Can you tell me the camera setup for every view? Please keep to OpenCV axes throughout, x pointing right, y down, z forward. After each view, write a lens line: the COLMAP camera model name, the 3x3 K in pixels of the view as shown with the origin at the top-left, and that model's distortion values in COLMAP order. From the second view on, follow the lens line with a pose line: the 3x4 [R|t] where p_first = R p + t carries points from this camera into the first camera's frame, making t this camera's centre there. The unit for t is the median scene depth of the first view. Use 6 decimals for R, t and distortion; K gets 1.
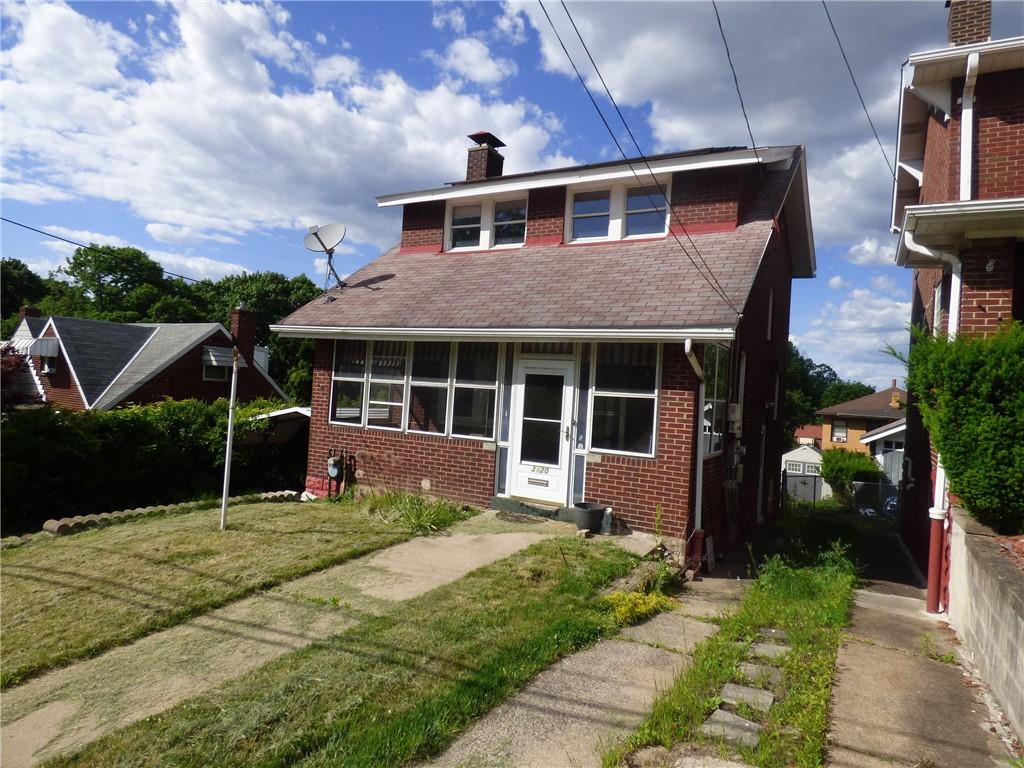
lens RADIAL K [[618.5, 0, 510.0], [0, 618.5, 388.6], [0, 0, 1]] dist [-0.011825, -0.007946]
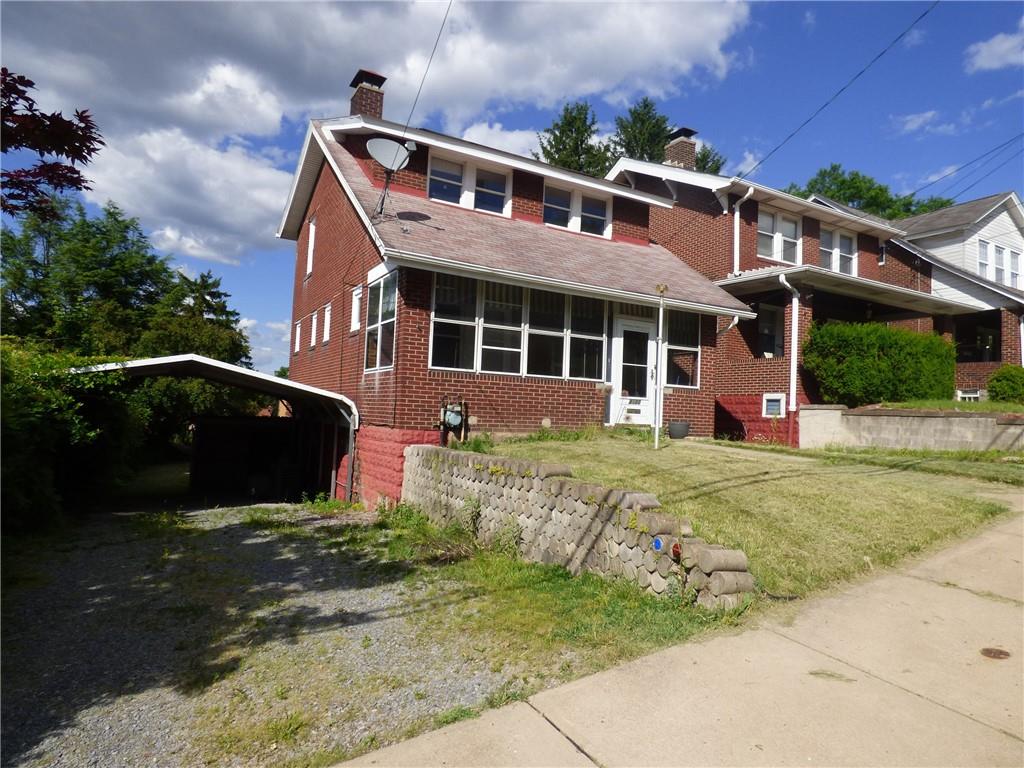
lens RADIAL K [[618.5, 0, 509.9], [0, 618.5, 377.8], [0, 0, 1]] dist [-0.011825, -0.007946]
pose [[0.533156, 0.009357, 0.845965, -1.185115], [-0.016873, 0.999858, -0.000425, 0.080637], [-0.845849, -0.014047, 0.533238, 0.494222]]
